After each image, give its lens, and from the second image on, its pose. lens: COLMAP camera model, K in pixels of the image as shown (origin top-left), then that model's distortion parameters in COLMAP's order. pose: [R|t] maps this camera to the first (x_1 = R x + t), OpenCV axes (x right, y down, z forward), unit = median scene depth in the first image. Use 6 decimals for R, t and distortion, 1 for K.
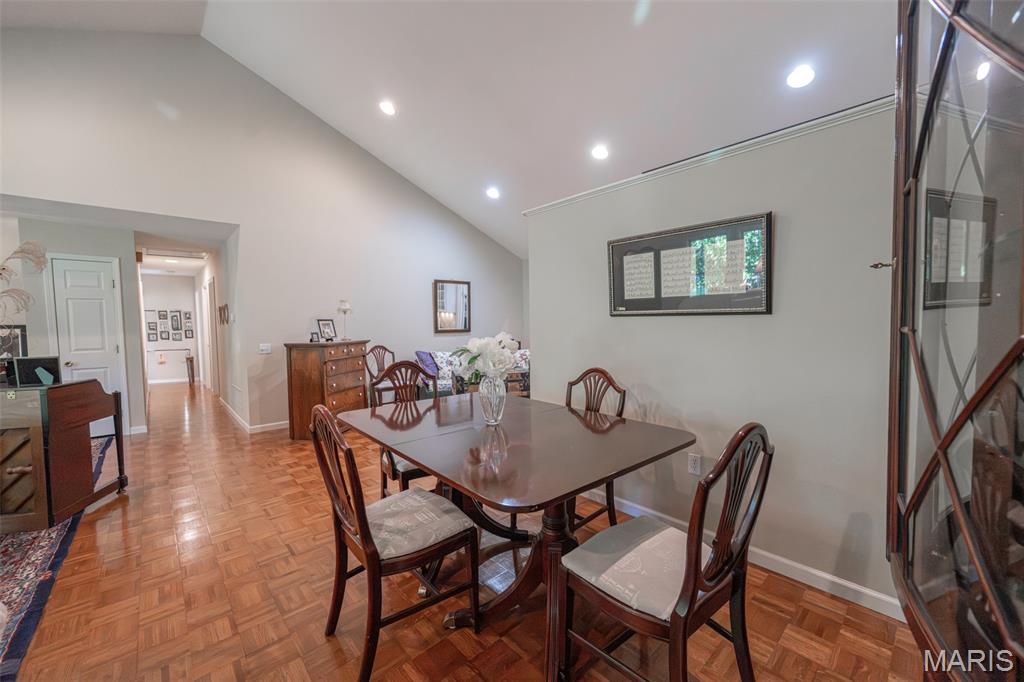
lens RADIAL K [[405.7, 0, 517.7], [0, 405.7, 342.0], [0, 0, 1]] dist [-0.000523, 0.000018]
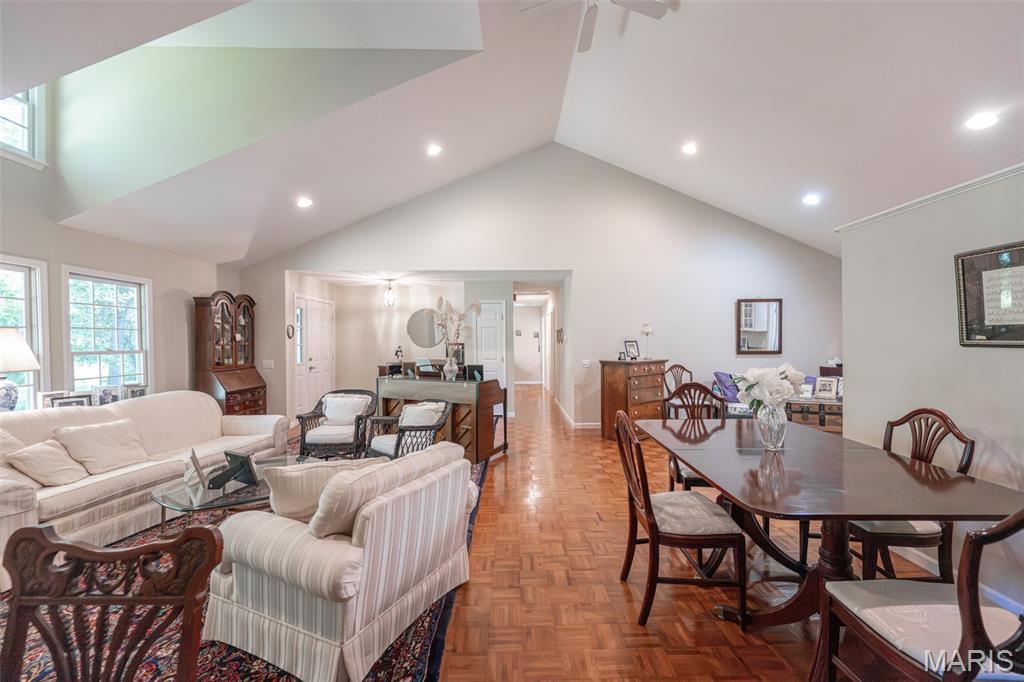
lens RADIAL K [[405.7, 0, 517.7], [0, 405.7, 342.0], [0, 0, 1]] dist [-0.000523, 0.000018]
pose [[0.751282, 0.010719, -0.659895, 0.103417], [-0.035467, 0.999079, -0.024150, -0.022672], [0.659028, 0.041548, 0.750970, -0.187100]]
